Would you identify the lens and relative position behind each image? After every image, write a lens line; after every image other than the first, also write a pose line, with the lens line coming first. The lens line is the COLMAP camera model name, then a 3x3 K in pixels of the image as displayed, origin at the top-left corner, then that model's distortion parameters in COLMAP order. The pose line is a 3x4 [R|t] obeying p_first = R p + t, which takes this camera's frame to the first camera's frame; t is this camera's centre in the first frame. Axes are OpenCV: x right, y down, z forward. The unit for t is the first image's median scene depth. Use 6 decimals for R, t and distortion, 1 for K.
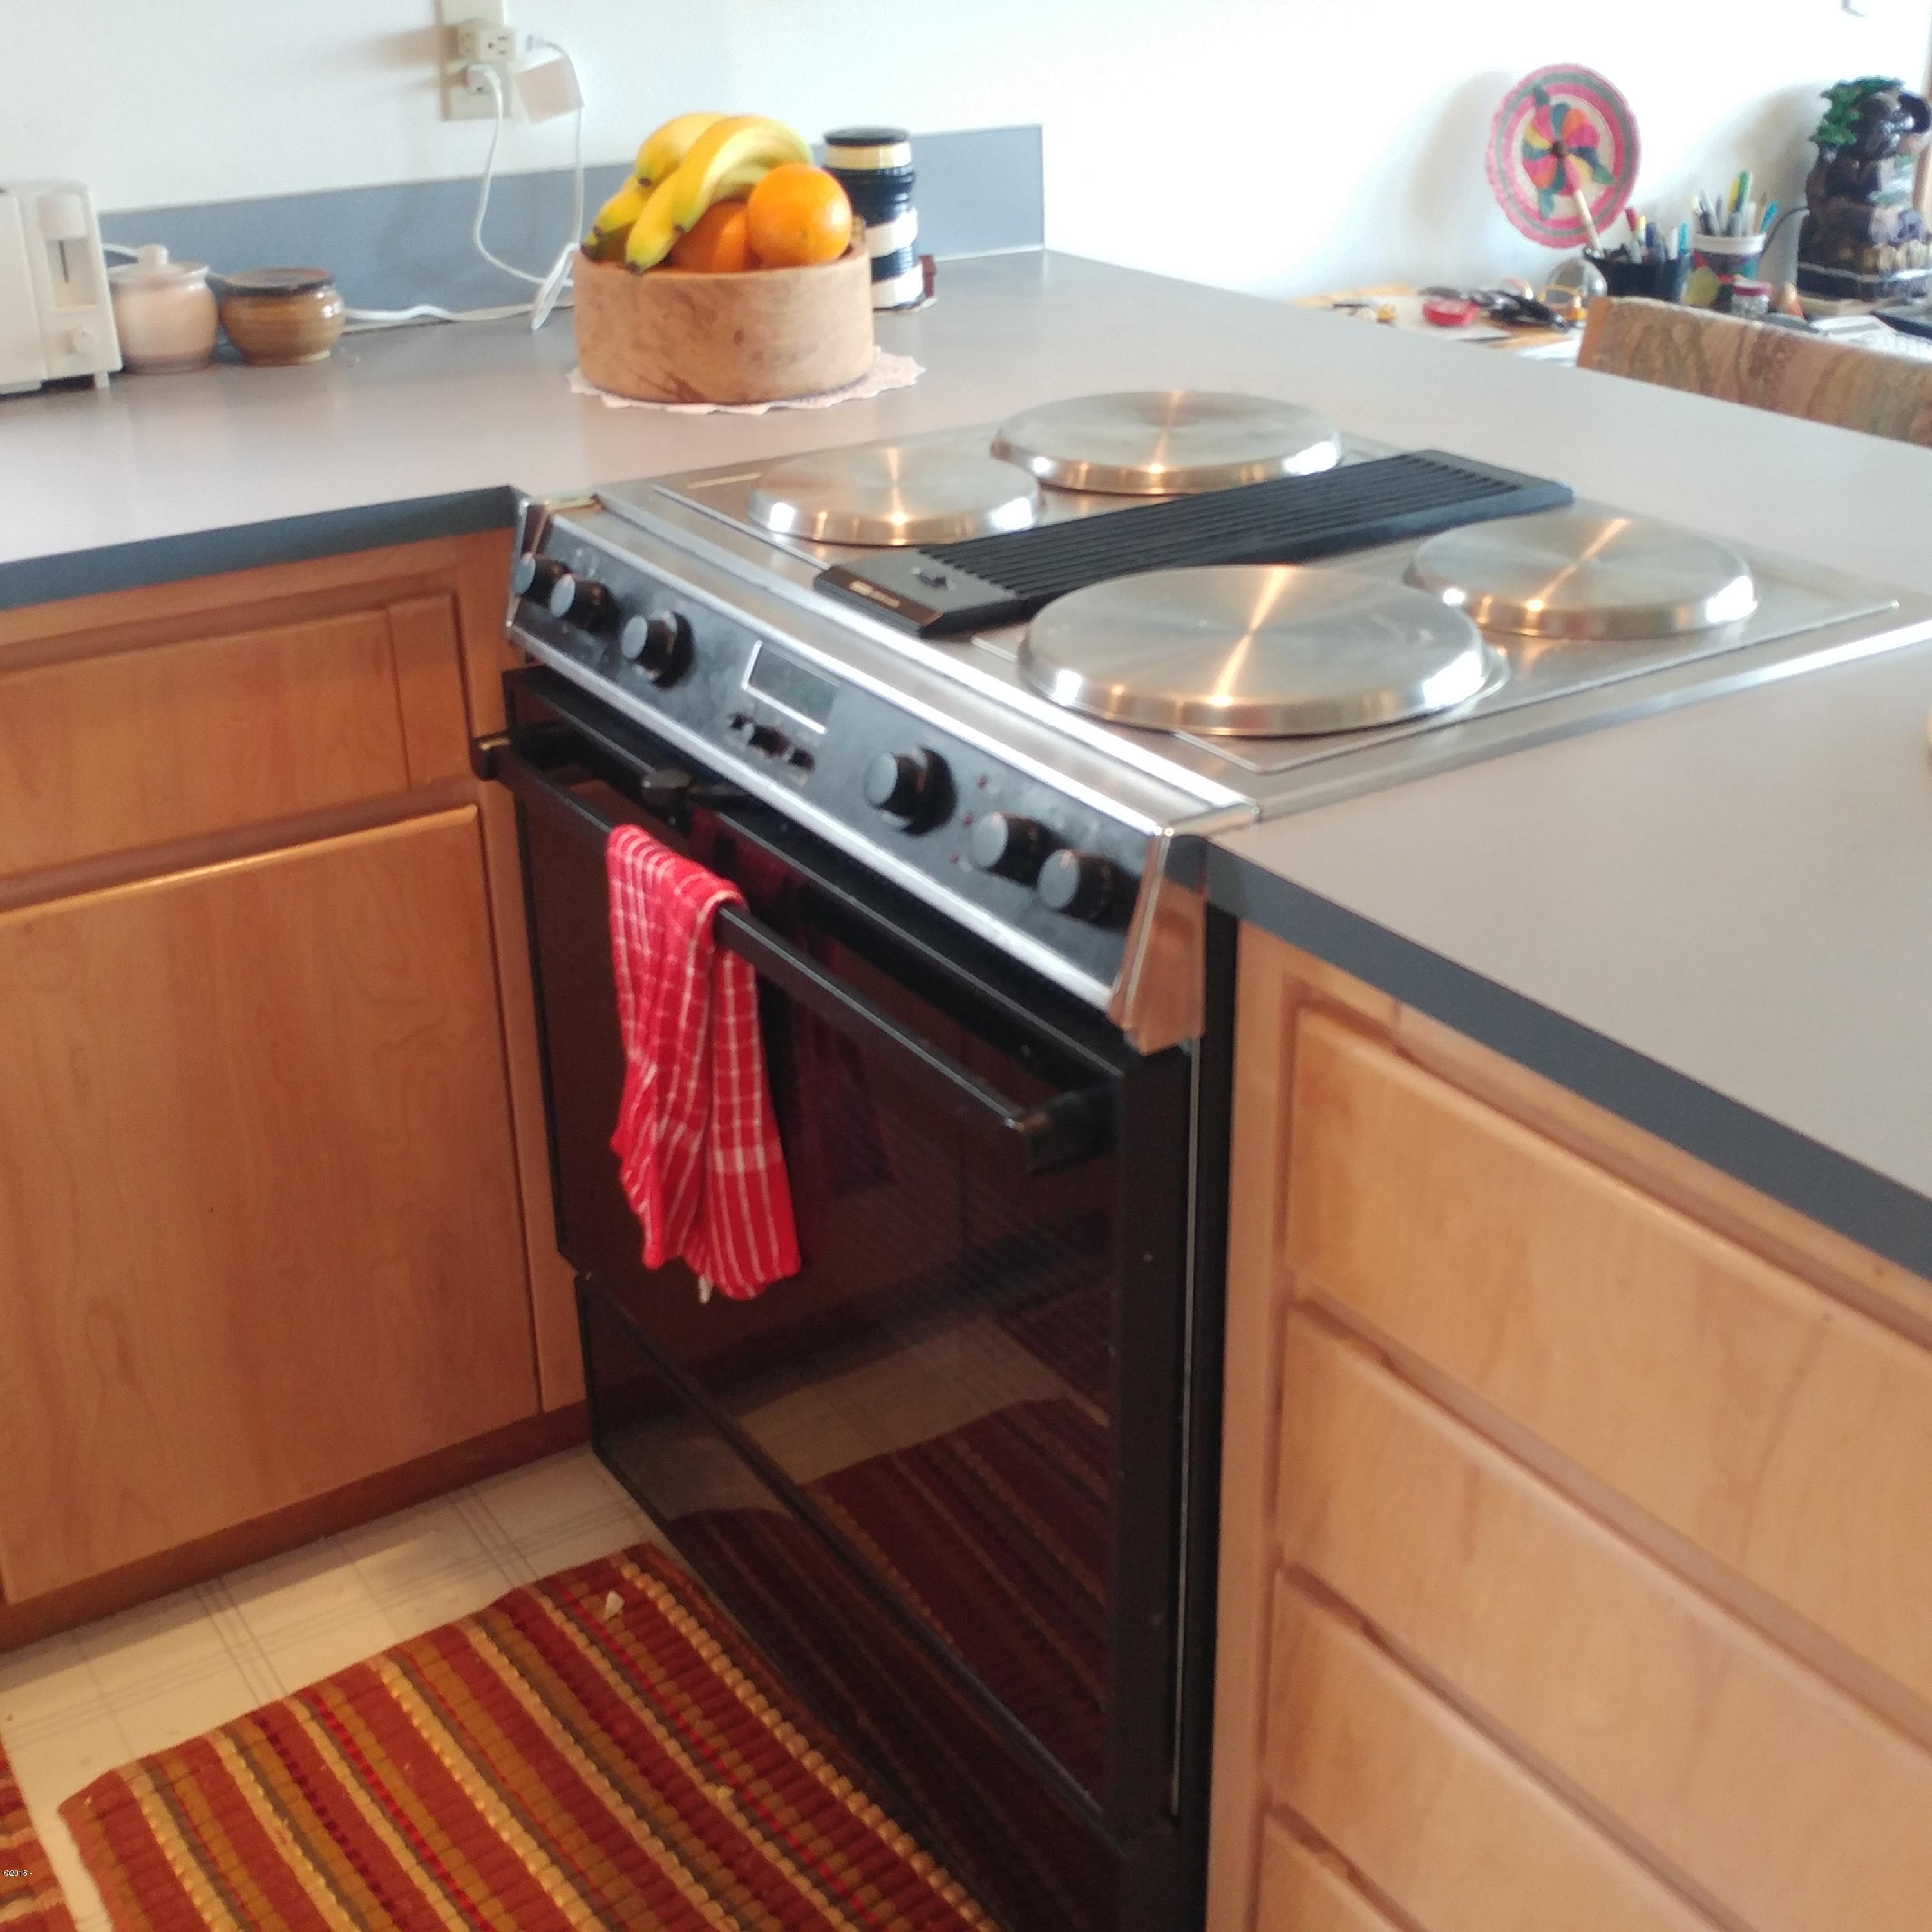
lens RADIAL K [[2449.1, 0, 966.0], [0, 2449.1, 966.0], [0, 0, 1]] dist [-0.002447, -0.061526]
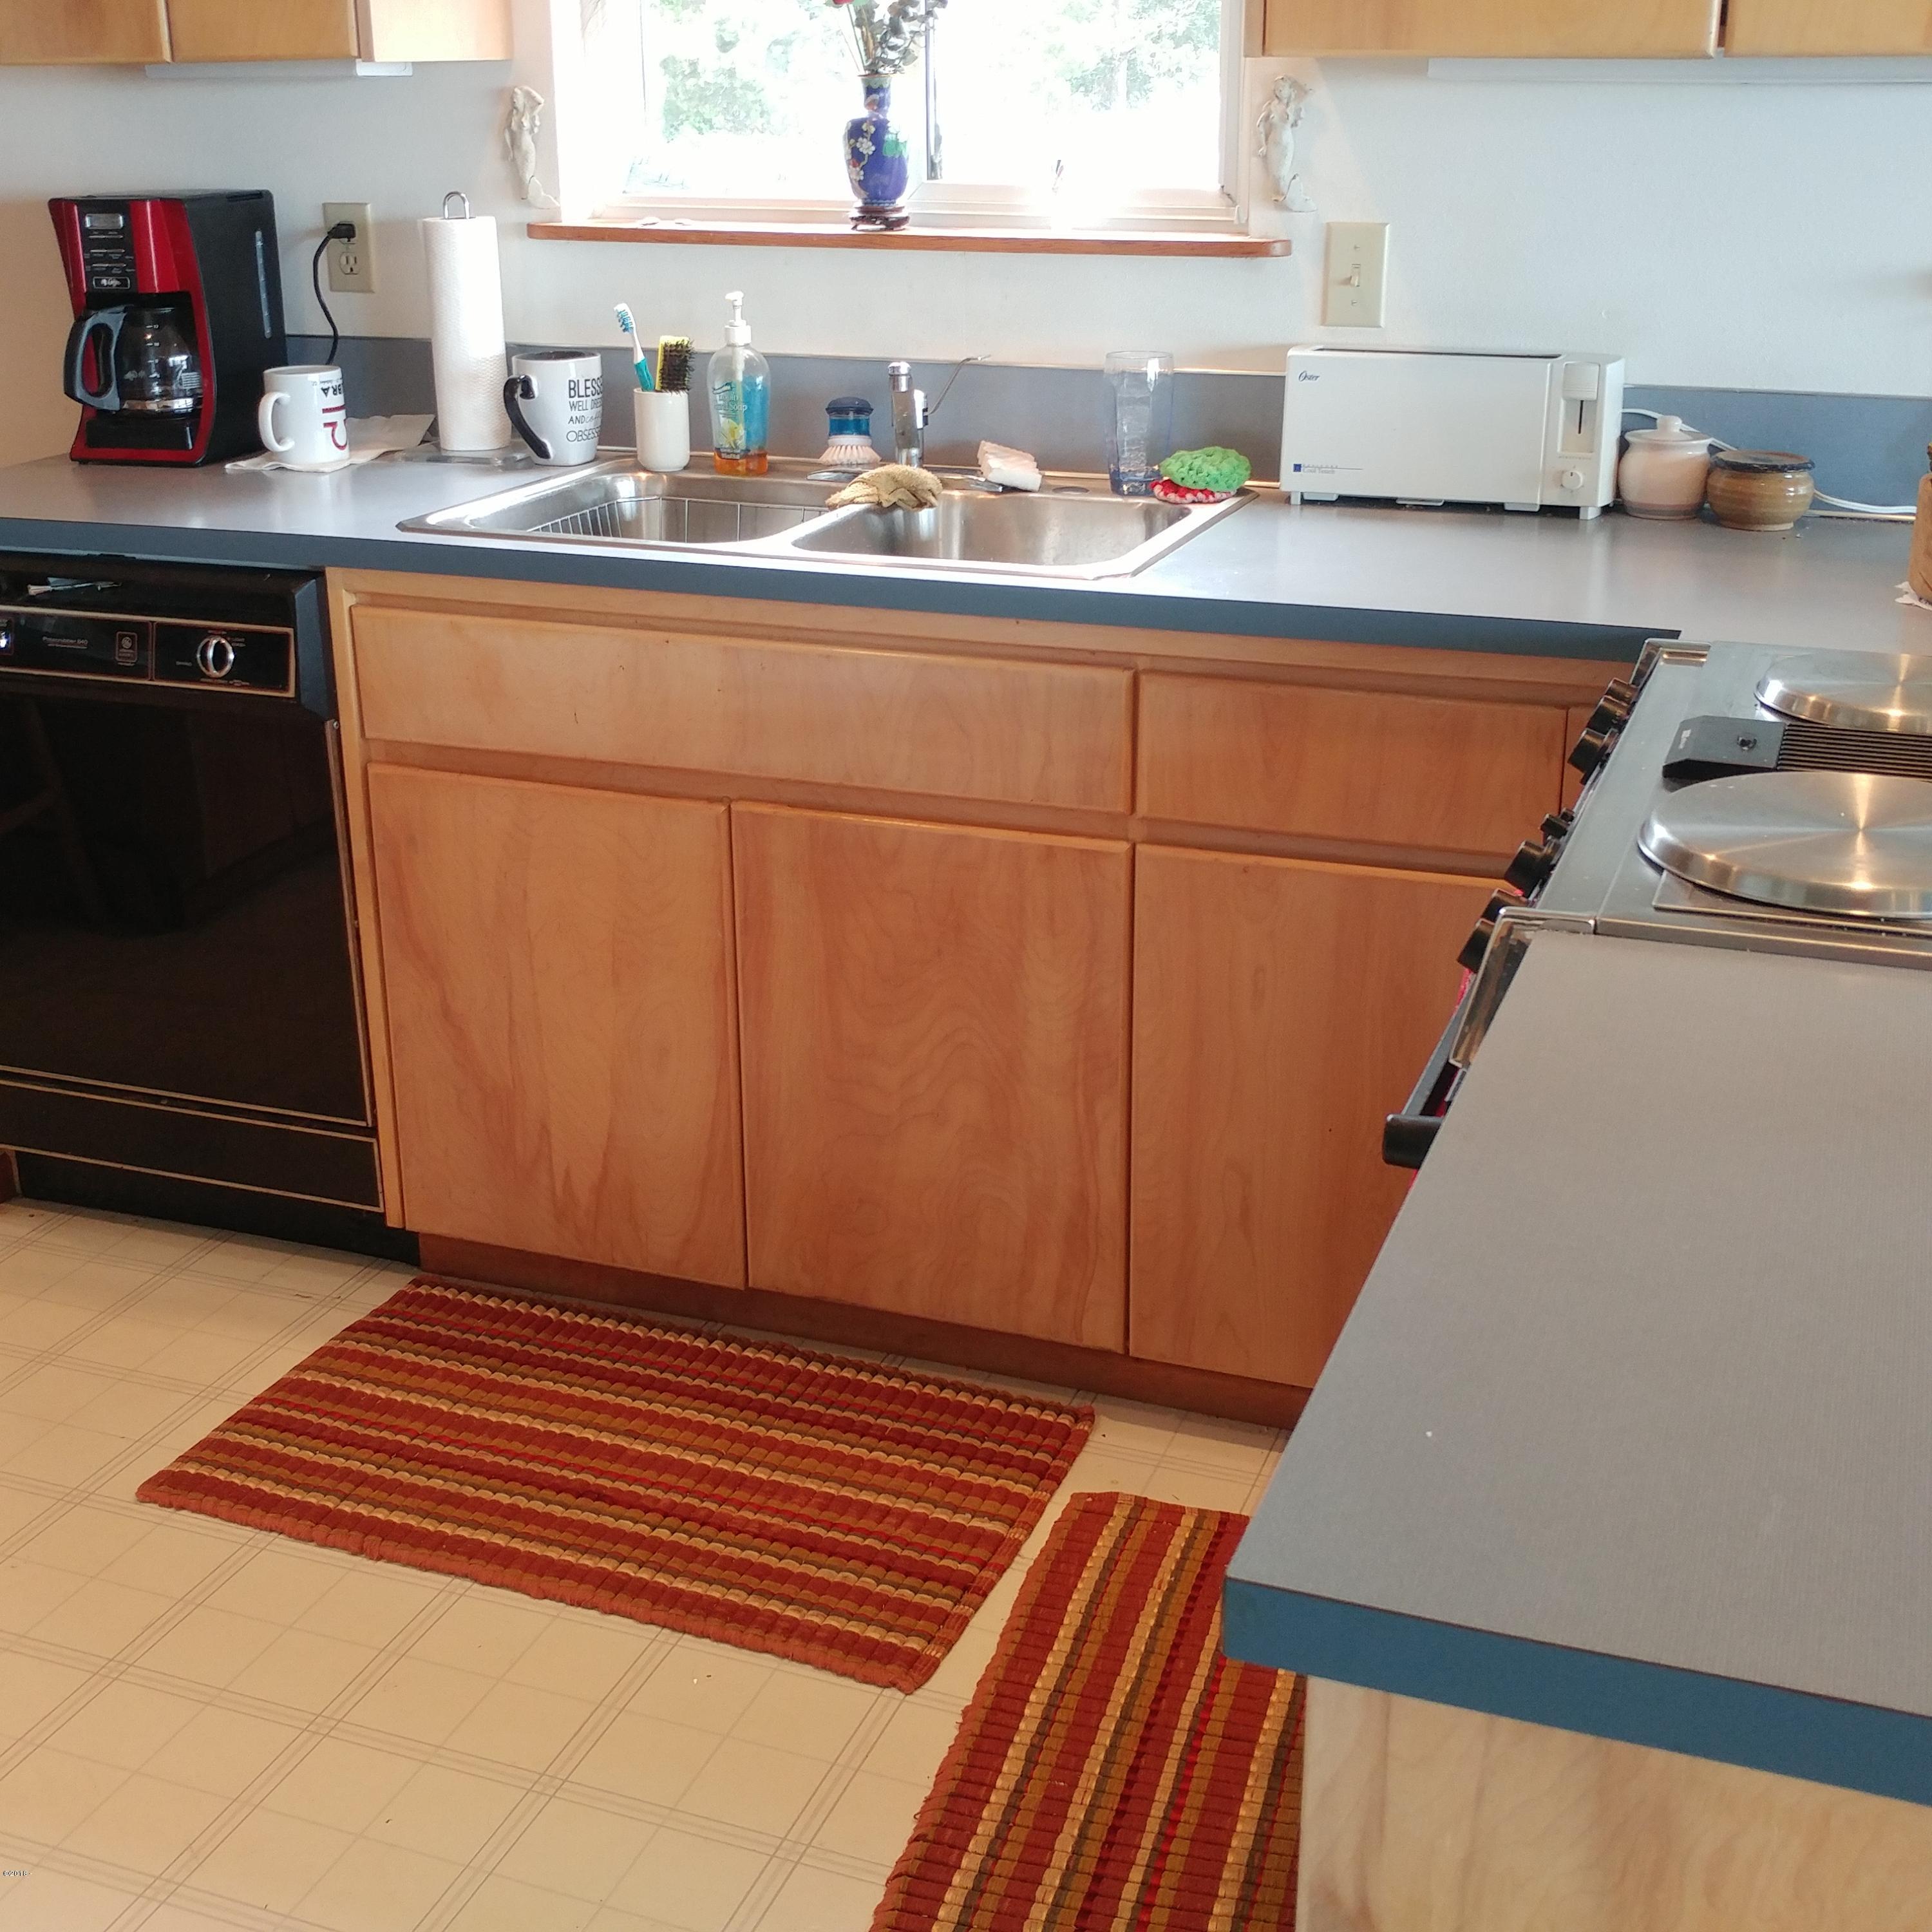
lens RADIAL K [[2449.1, 0, 966.0], [0, 2449.1, 966.0], [0, 0, 1]] dist [-0.002447, -0.061526]
pose [[0.578440, 0.290038, -0.762420, 0.492015], [-0.348471, 0.932938, 0.090525, -0.028144], [0.737547, 0.213319, 0.640719, 0.018463]]
